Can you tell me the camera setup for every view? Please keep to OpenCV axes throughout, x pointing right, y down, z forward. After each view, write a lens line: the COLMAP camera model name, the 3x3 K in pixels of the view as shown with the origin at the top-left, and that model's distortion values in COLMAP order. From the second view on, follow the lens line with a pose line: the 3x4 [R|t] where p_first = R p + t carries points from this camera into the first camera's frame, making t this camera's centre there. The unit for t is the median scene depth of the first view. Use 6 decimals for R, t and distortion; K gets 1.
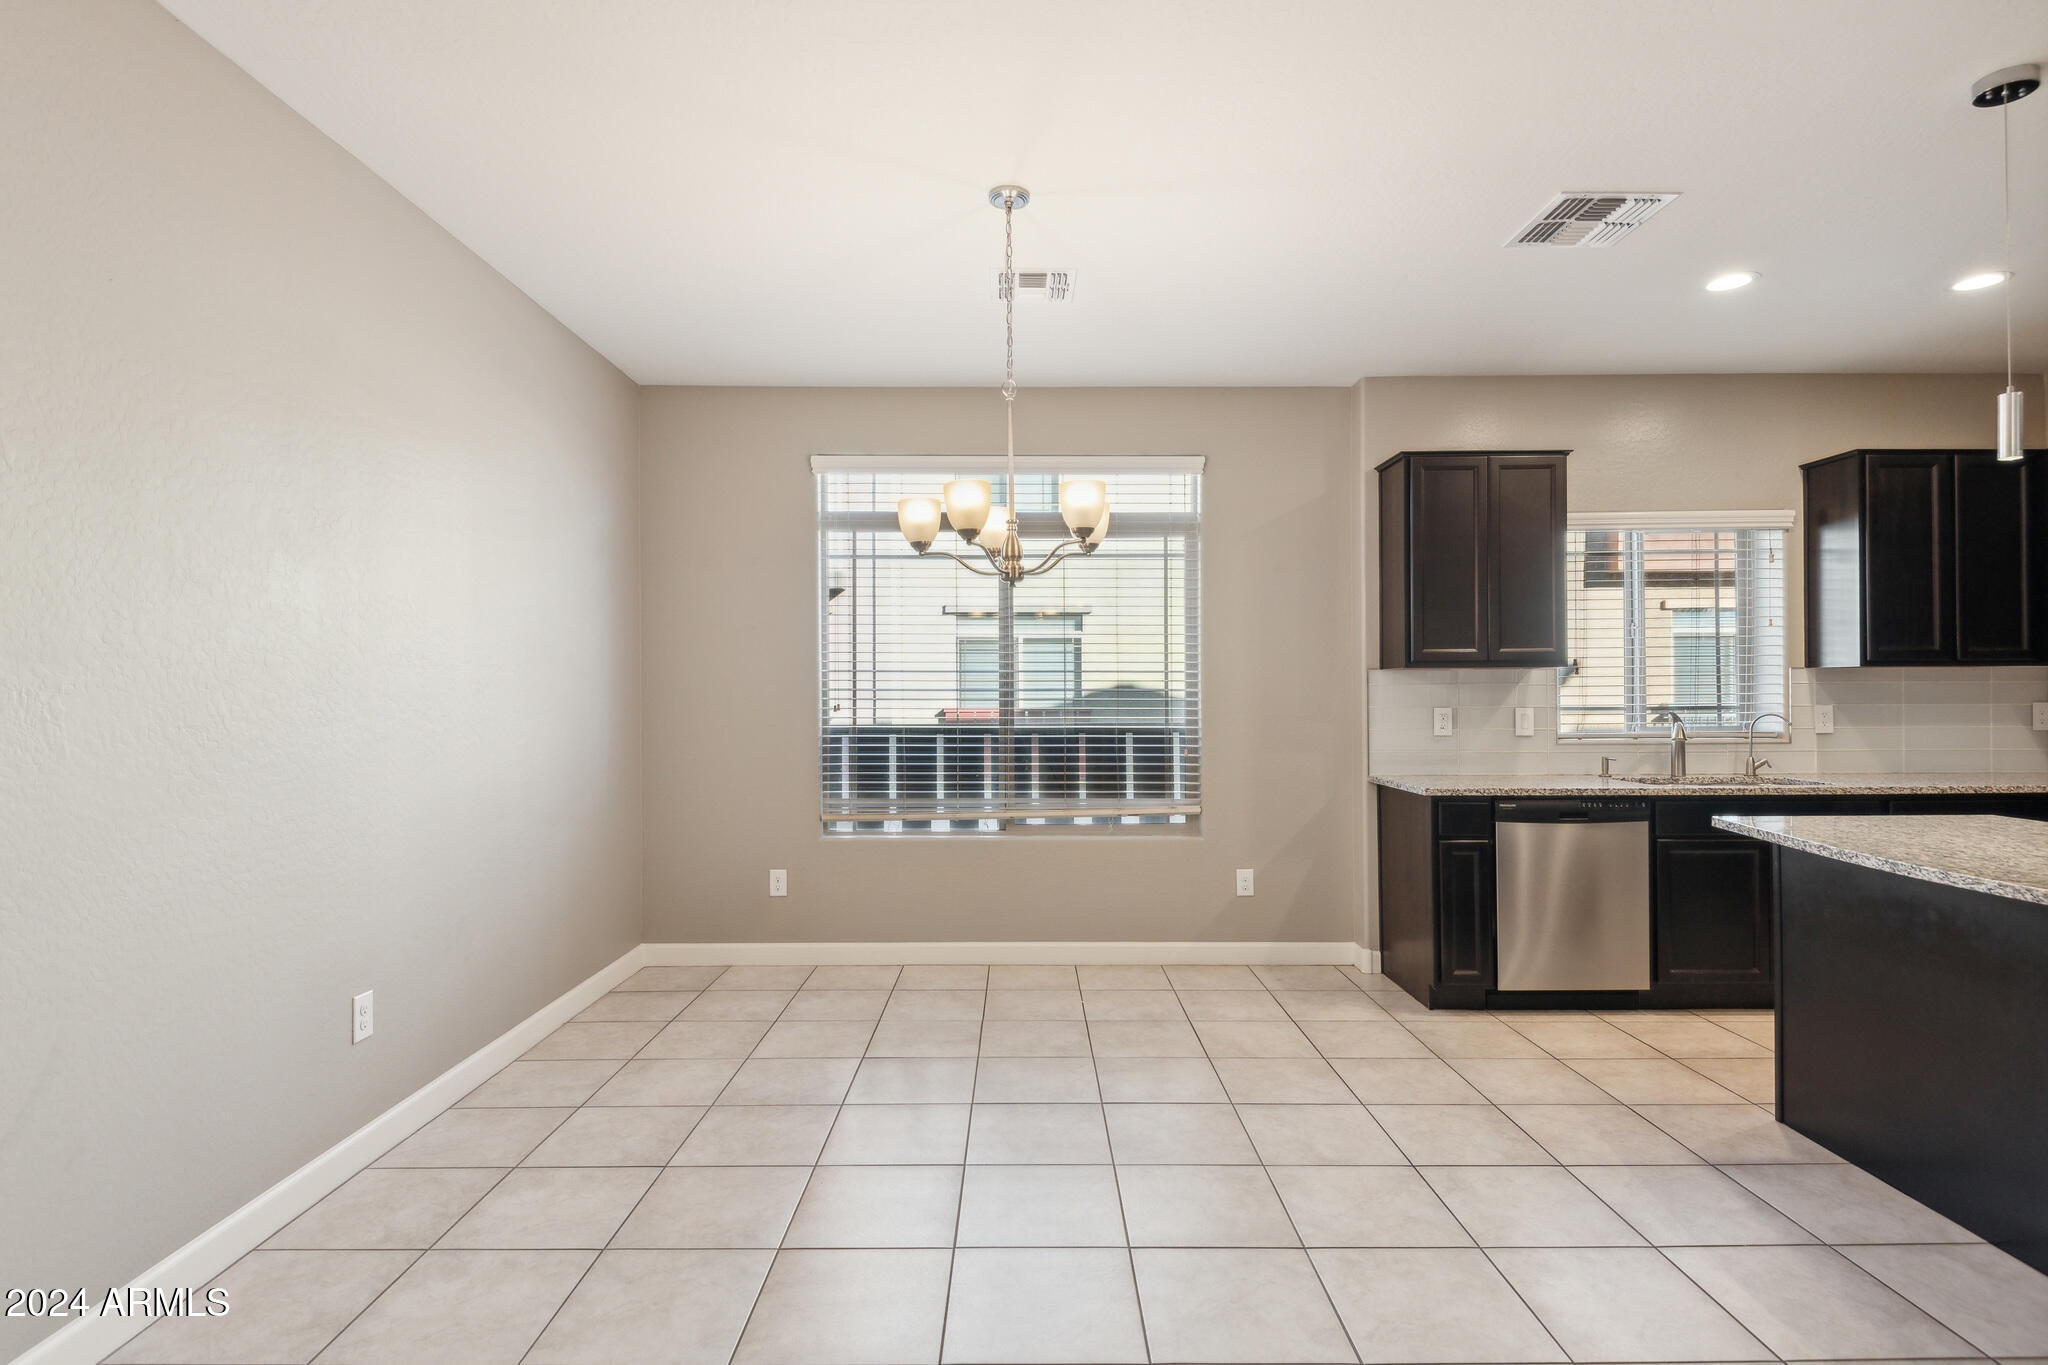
lens RADIAL K [[1021.5, 0, 1028.0], [0, 1021.5, 690.7], [0, 0, 1]] dist [0.009336, -0.001323]
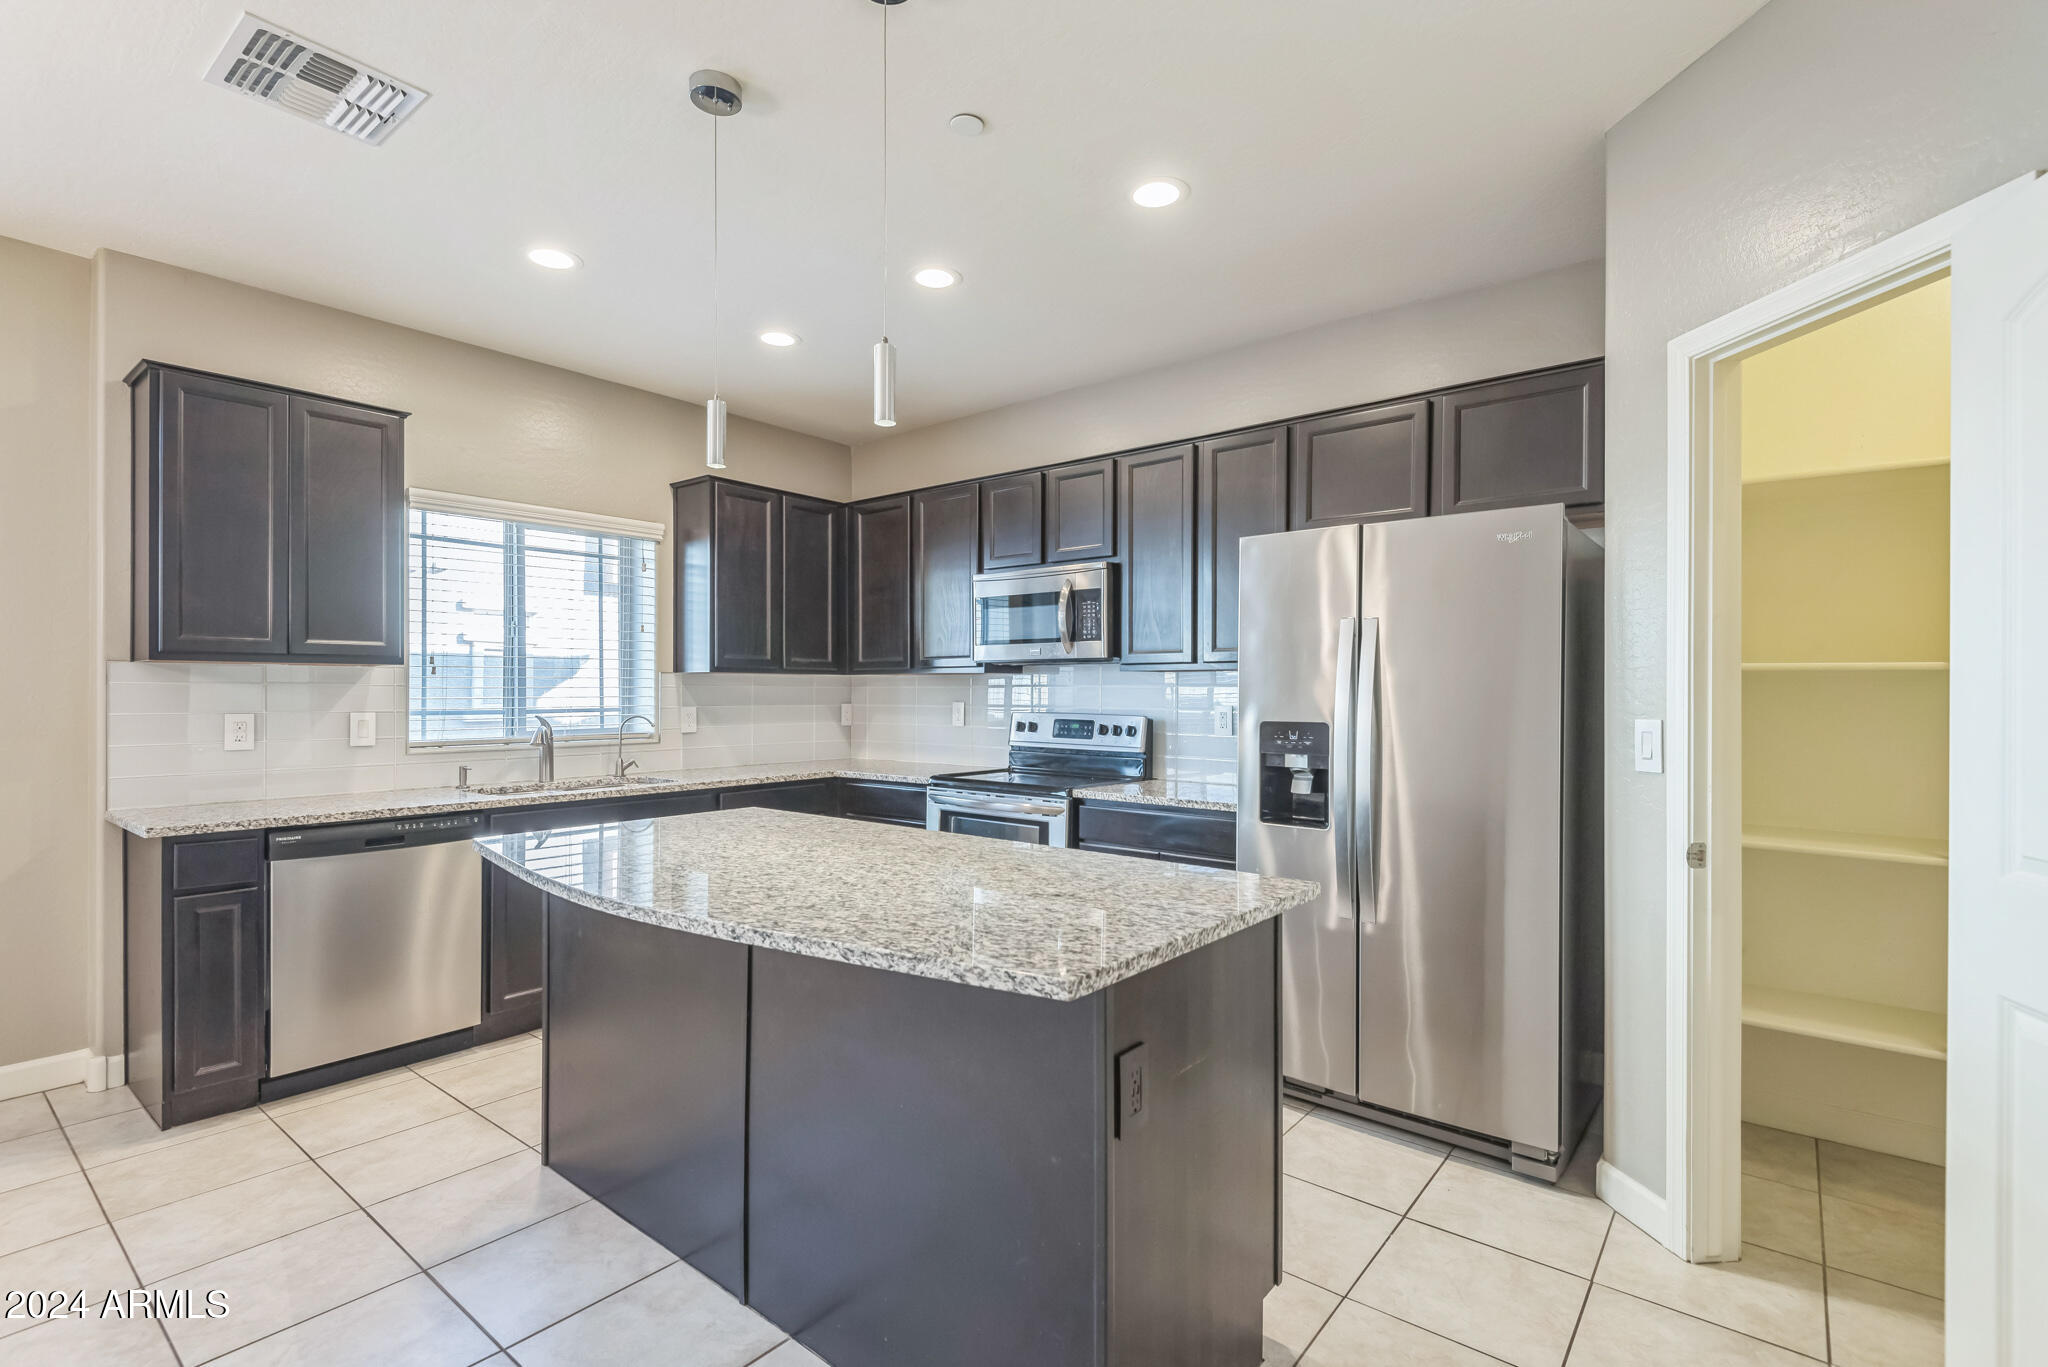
lens RADIAL K [[942.5, 0, 1029.1], [0, 942.5, 696.8], [0, 0, 1]] dist [0.032169, -0.014027]
pose [[0.629111, 0.002059, 0.777313, 0.221652], [-0.007053, 0.999970, 0.003060, -0.002377], [-0.777283, -0.007407, 0.629107, 0.084926]]
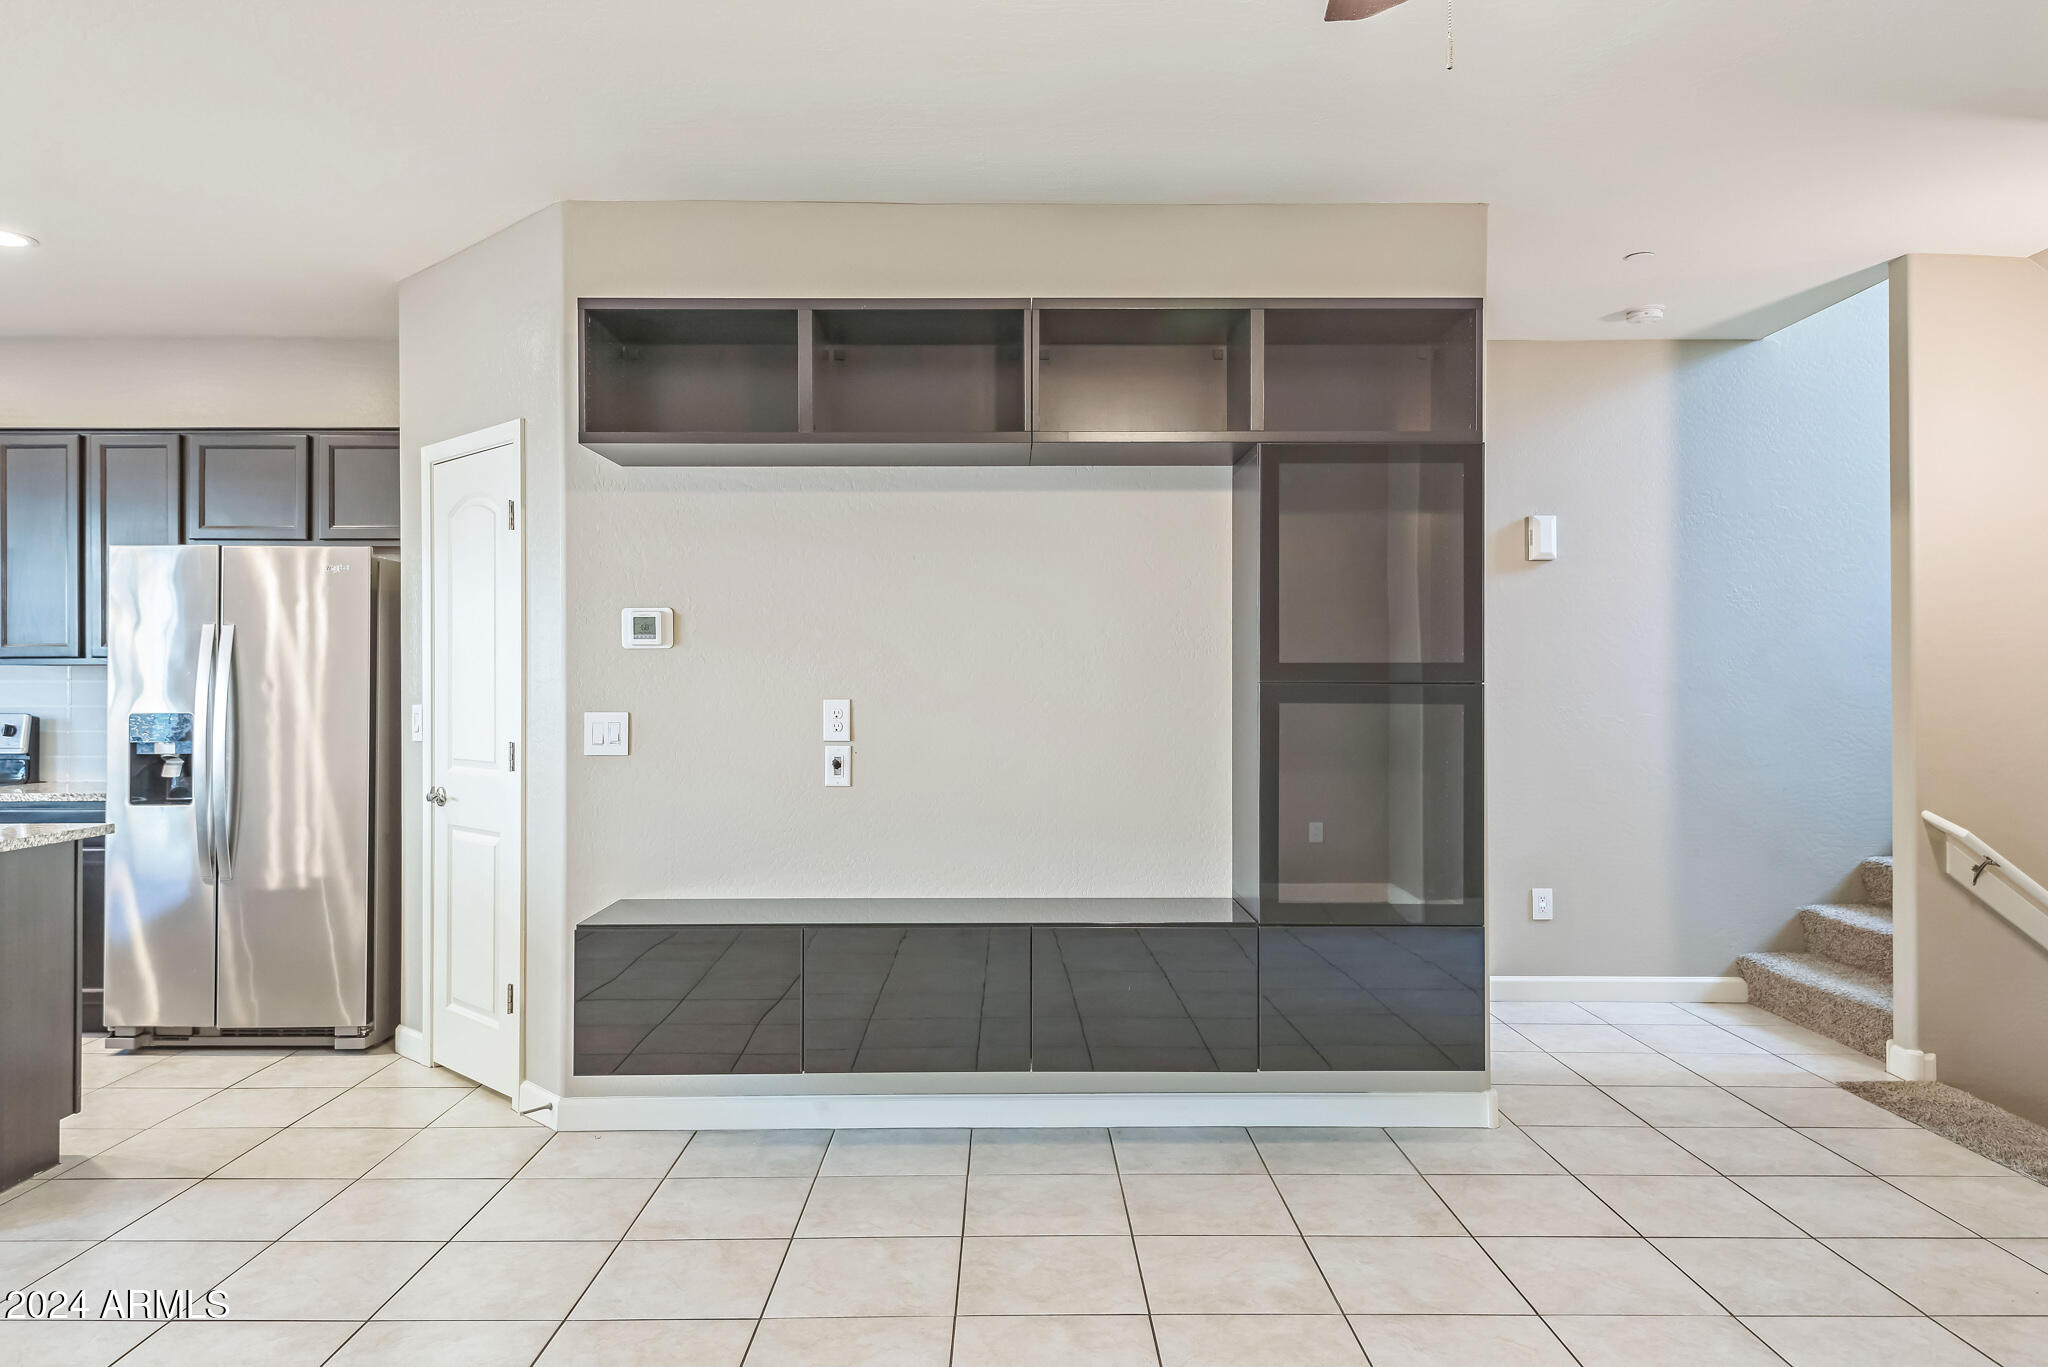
lens RADIAL K [[1358.5, 0, 1024.0], [0, 1358.5, 683.5], [0, 0, 1]] dist [0.058628, -0.049737]
pose [[0.003656, 0.005277, 0.999979, -0.214157], [0.001386, 0.999985, -0.005283, -0.001290], [-0.999992, 0.001405, 0.003649, -0.308738]]
